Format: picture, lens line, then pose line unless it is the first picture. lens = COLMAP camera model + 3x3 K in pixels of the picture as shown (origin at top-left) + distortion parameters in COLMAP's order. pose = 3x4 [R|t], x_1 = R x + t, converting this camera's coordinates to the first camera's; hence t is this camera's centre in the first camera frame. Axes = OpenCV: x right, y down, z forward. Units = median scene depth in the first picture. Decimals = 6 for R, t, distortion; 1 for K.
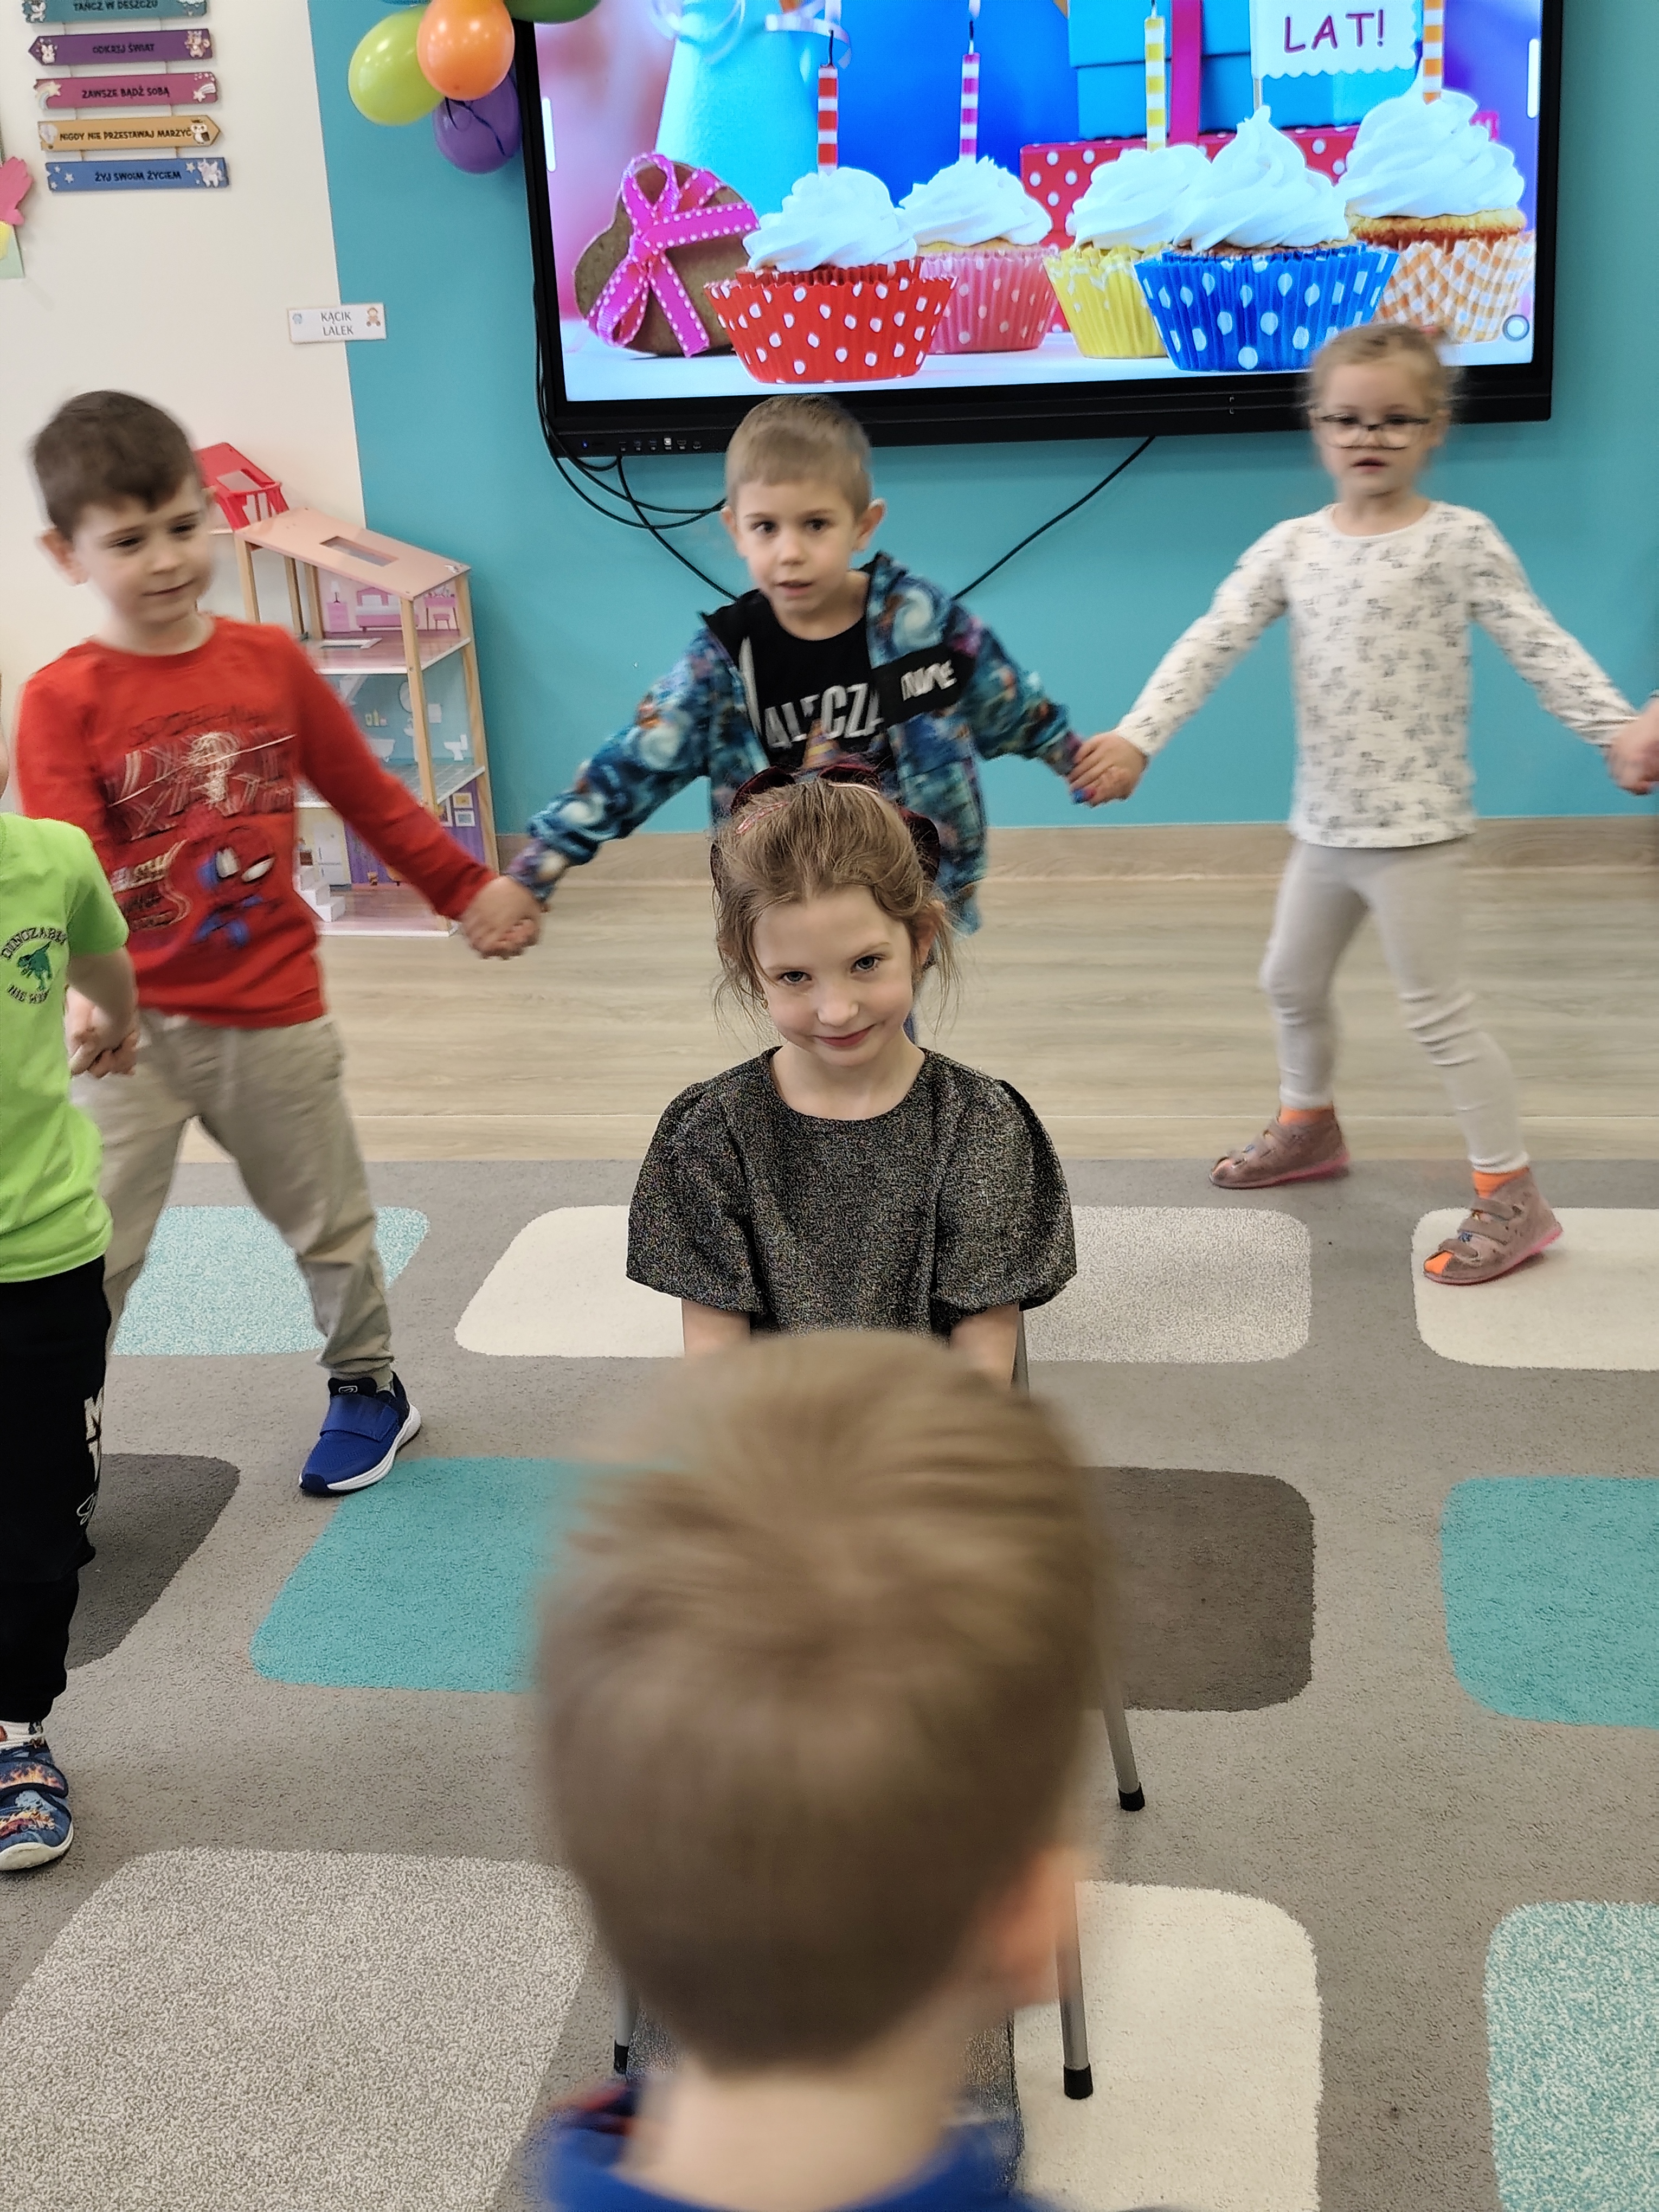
lens RADIAL K [[3125.5, 0, 825.1], [0, 3125.5, 1116.3], [0, 0, 1]] dist [0.040635, 0.000000]
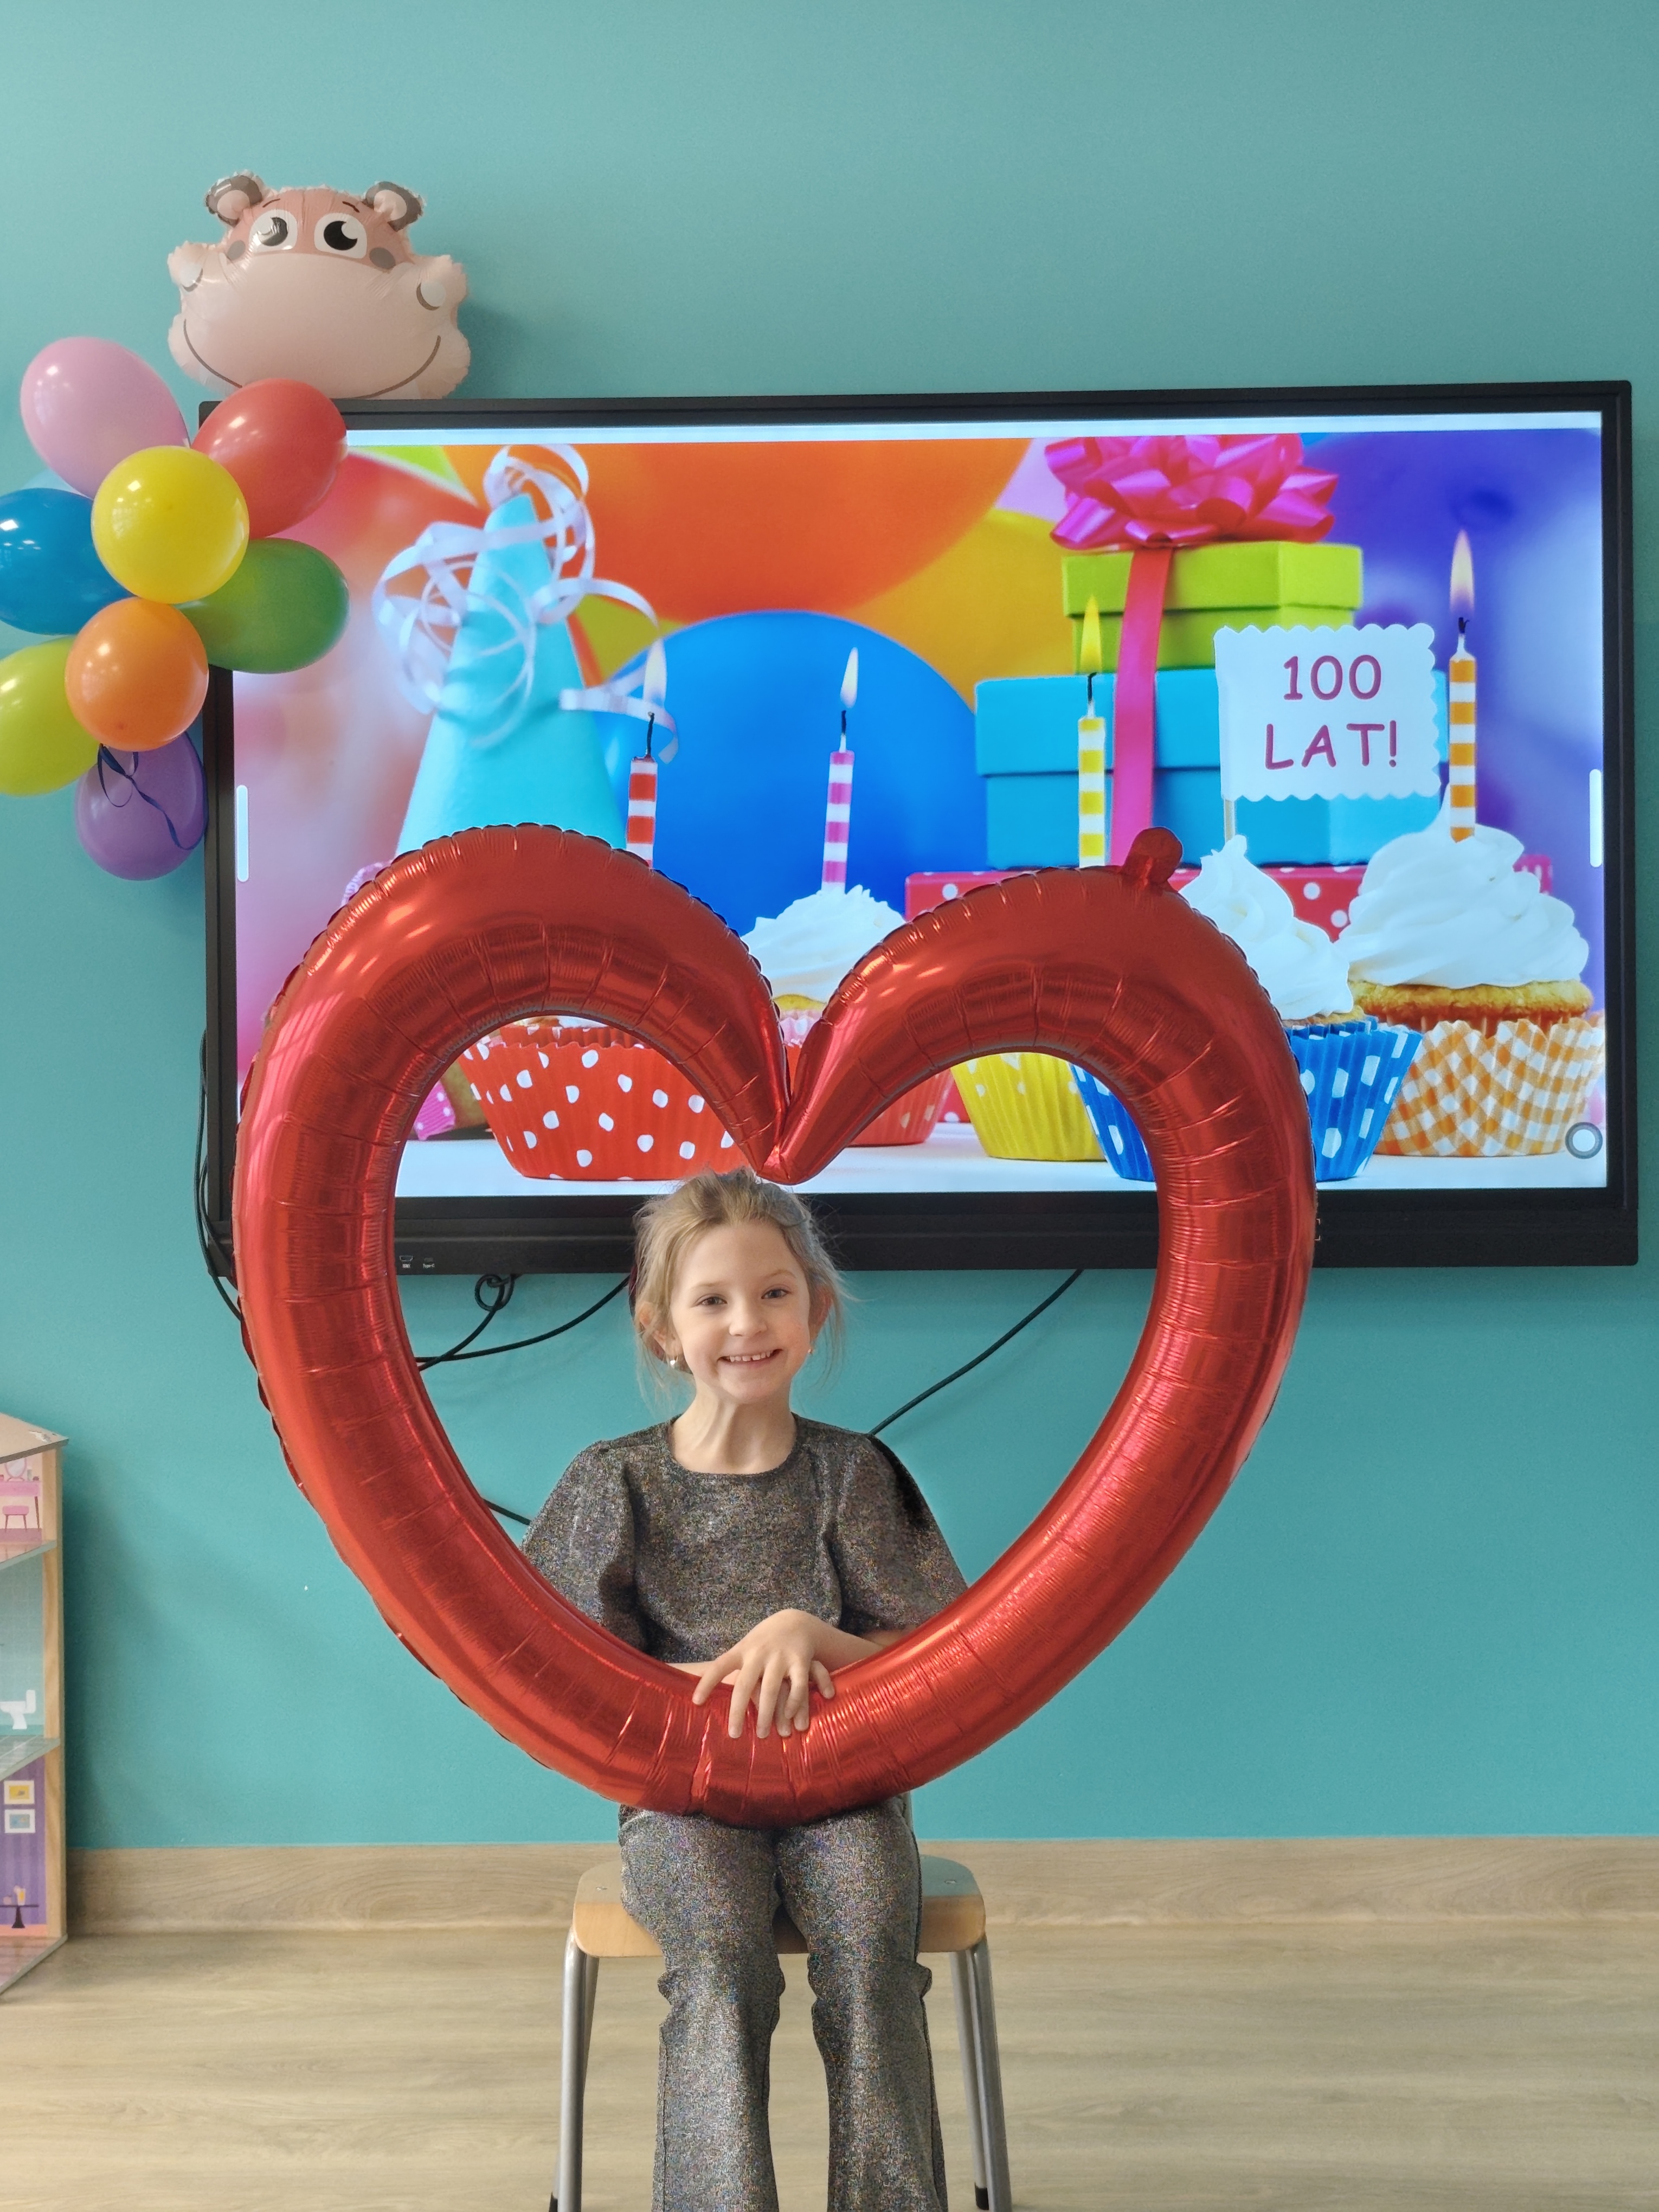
lens RADIAL K [[3125.5, 0, 875.1], [0, 3125.5, 1068.3], [0, 0, 1]] dist [0.040635, 0.000000]
pose [[0.985944, 0.052386, 0.158649, -0.056678], [0.007265, 0.935230, -0.353967, -0.010157], [-0.166916, 0.350145, 0.921704, 0.342804]]
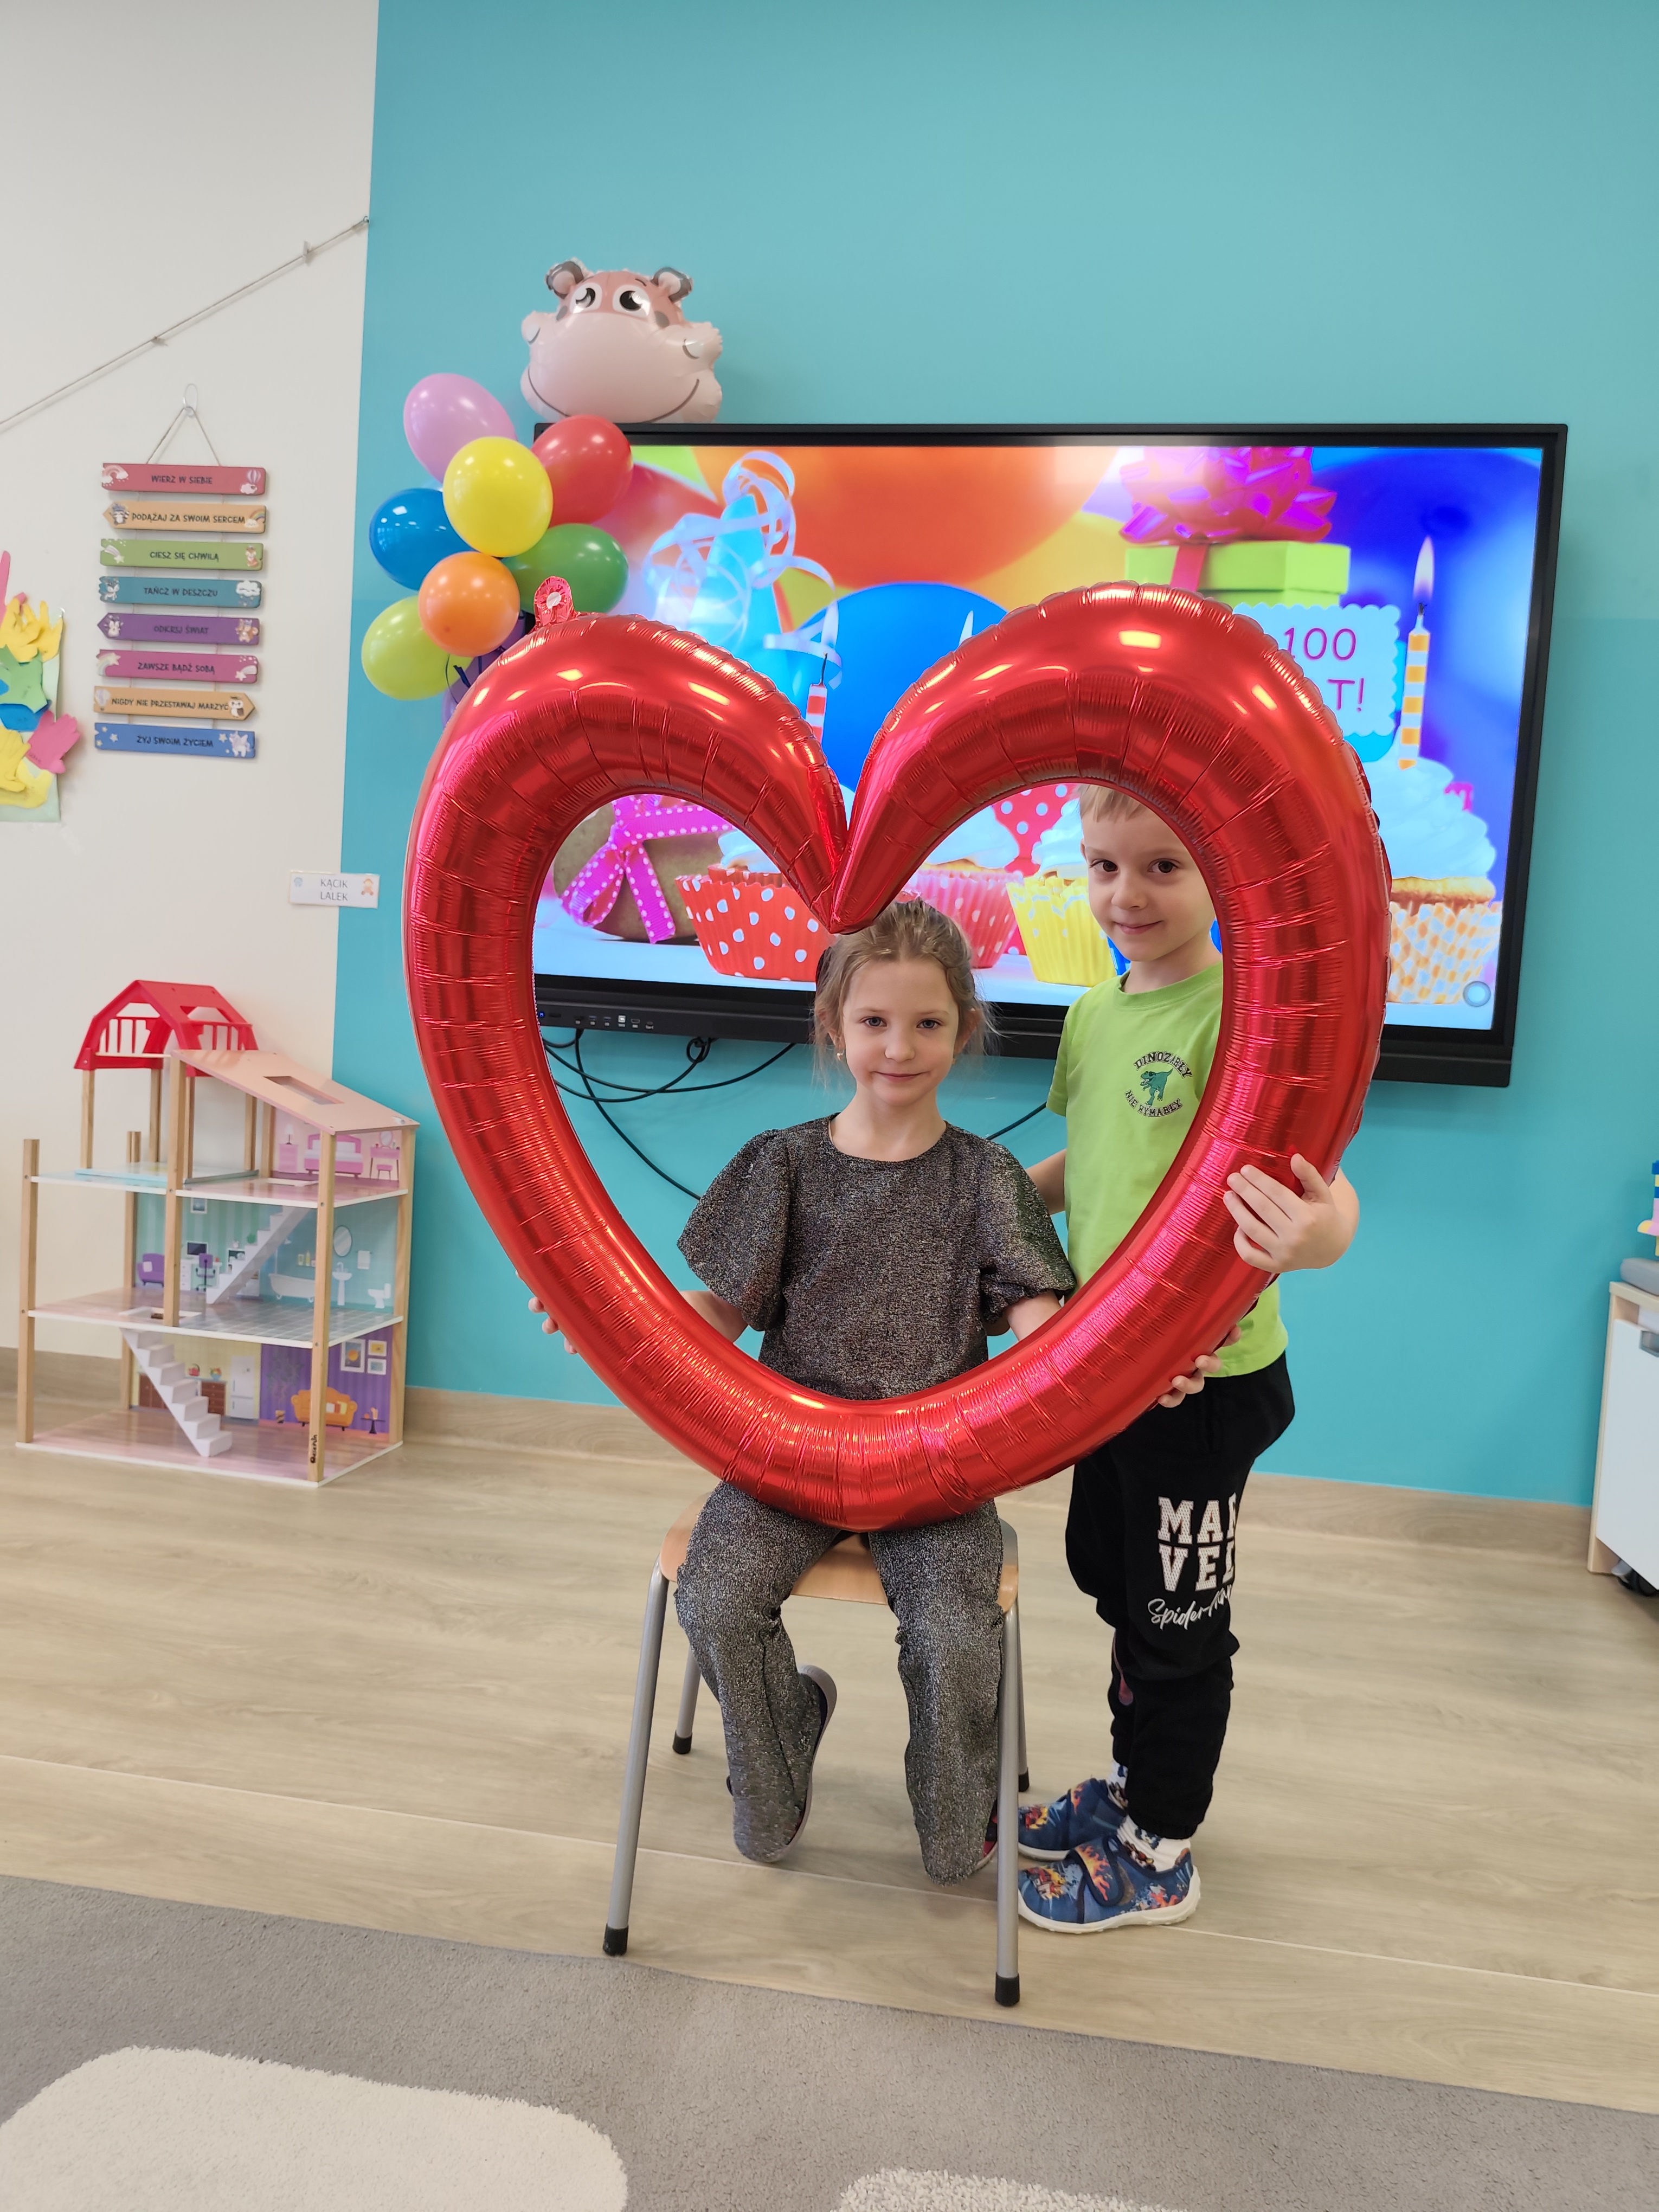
lens RADIAL K [[1579.8, 0, 836.6], [0, 1579.8, 1119.9], [0, 0, 1]] dist [0.044257, -0.052075]
pose [[0.992689, 0.119219, 0.018863, 0.013840], [-0.109567, 0.955597, -0.273551, -0.052202], [-0.050638, 0.269485, 0.961672, 0.523835]]
